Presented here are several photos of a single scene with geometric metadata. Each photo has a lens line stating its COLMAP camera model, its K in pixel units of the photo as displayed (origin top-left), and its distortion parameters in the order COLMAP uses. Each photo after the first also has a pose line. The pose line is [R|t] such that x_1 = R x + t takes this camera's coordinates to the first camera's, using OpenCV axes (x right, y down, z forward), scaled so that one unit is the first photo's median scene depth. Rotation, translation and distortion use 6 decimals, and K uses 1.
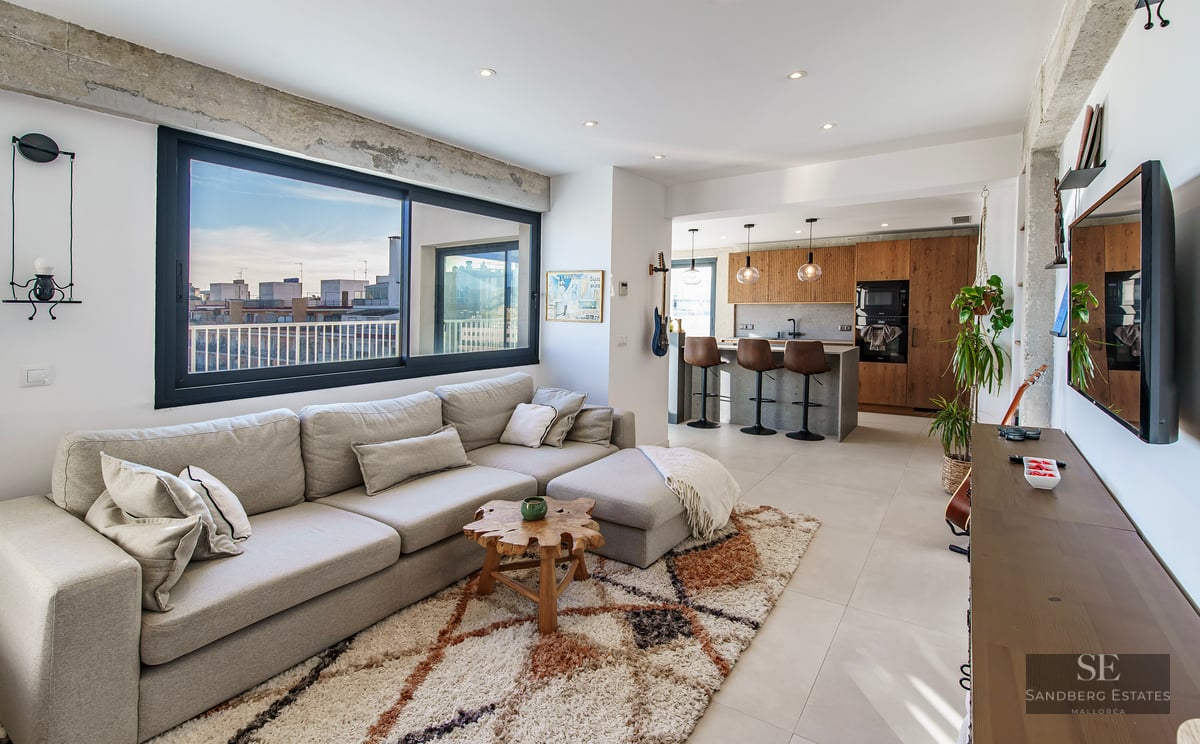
lens RADIAL K [[553.6, 0, 599.1], [0, 553.6, 328.4], [0, 0, 1]] dist [0.000077, -0.000162]
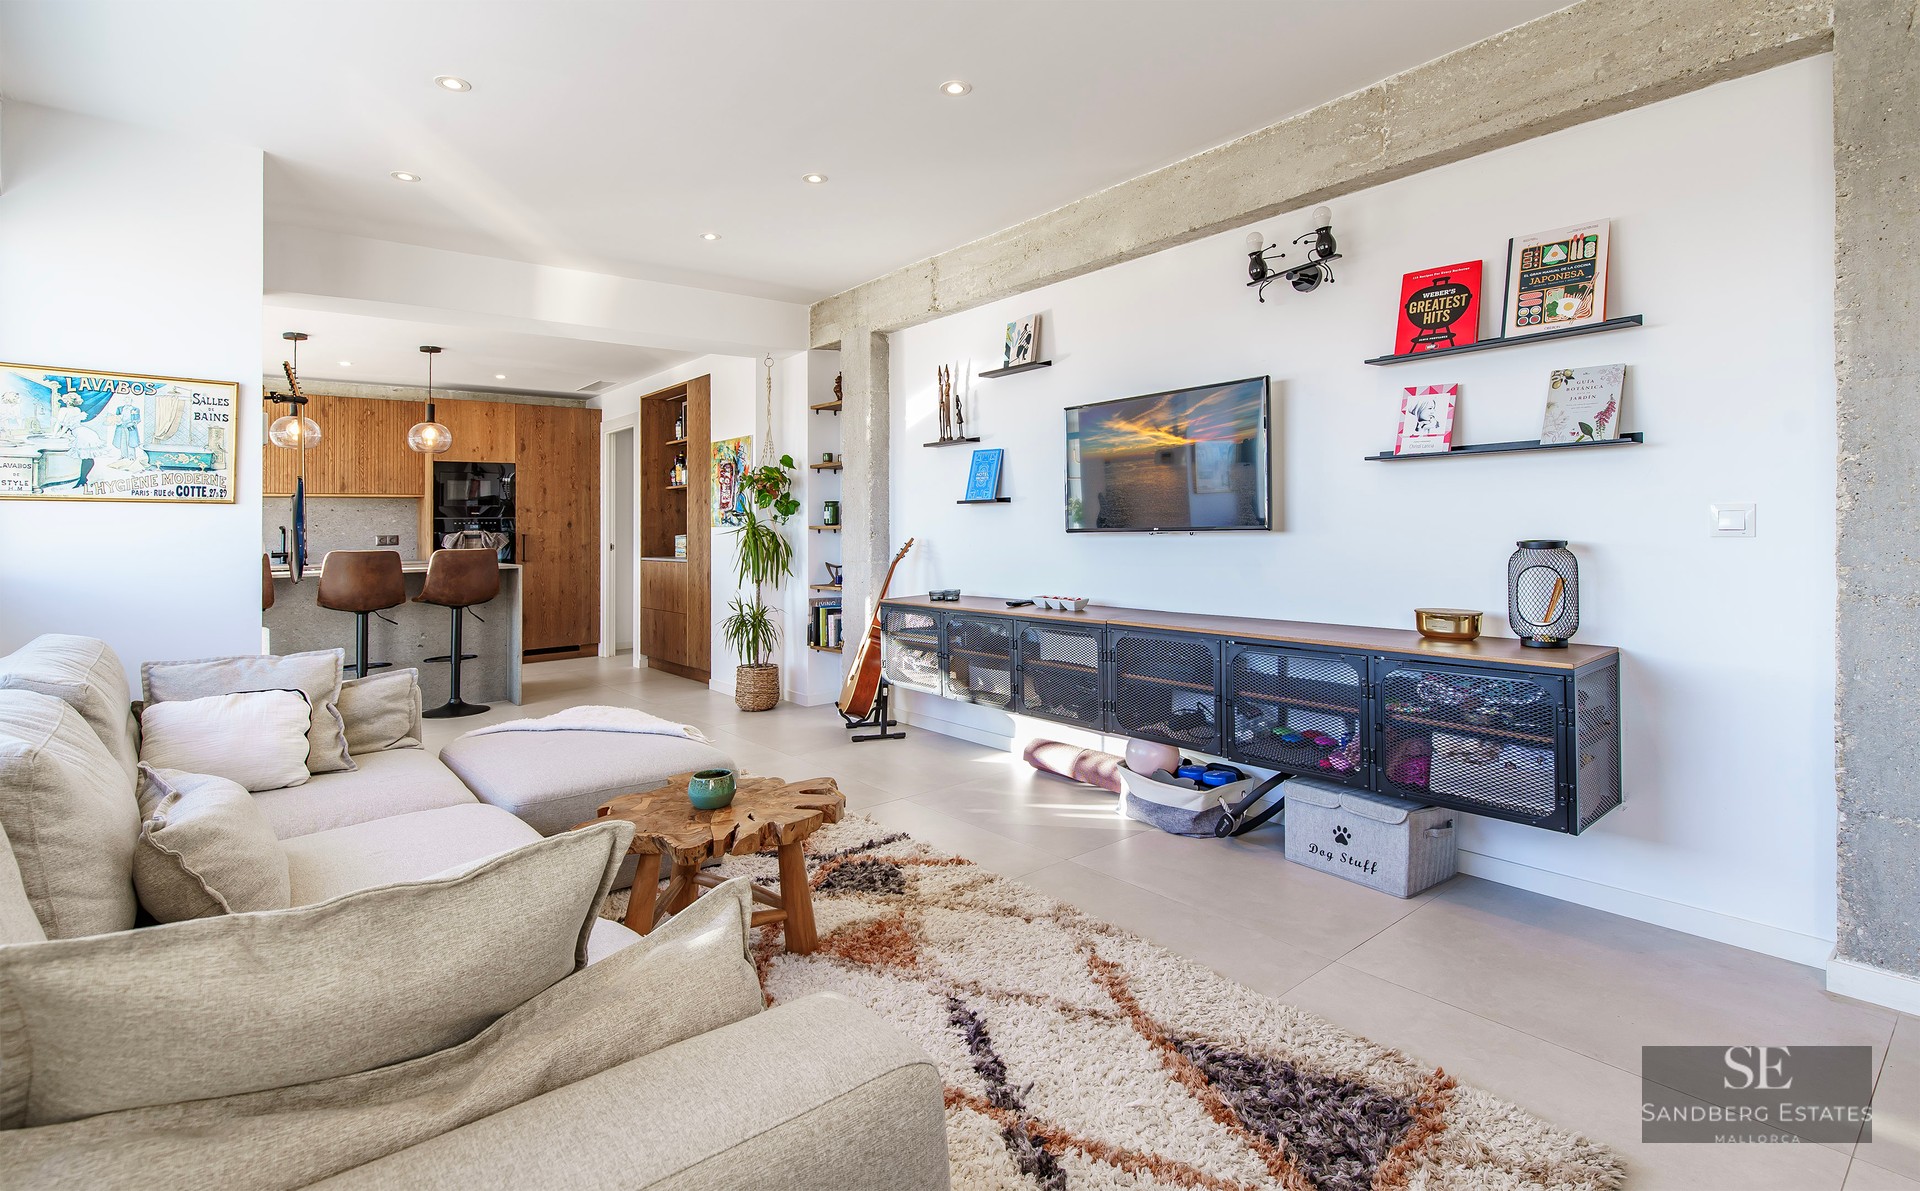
lens RADIAL K [[900.8, 0, 959.1], [0, 900.8, 537.7], [0, 0, 1]] dist [0.000316, 0.000076]
pose [[0.283202, -0.014056, 0.958957, -0.486261], [0.048508, 0.998823, 0.000315, 0.041221], [-0.957833, 0.046428, 0.283550, 0.248493]]
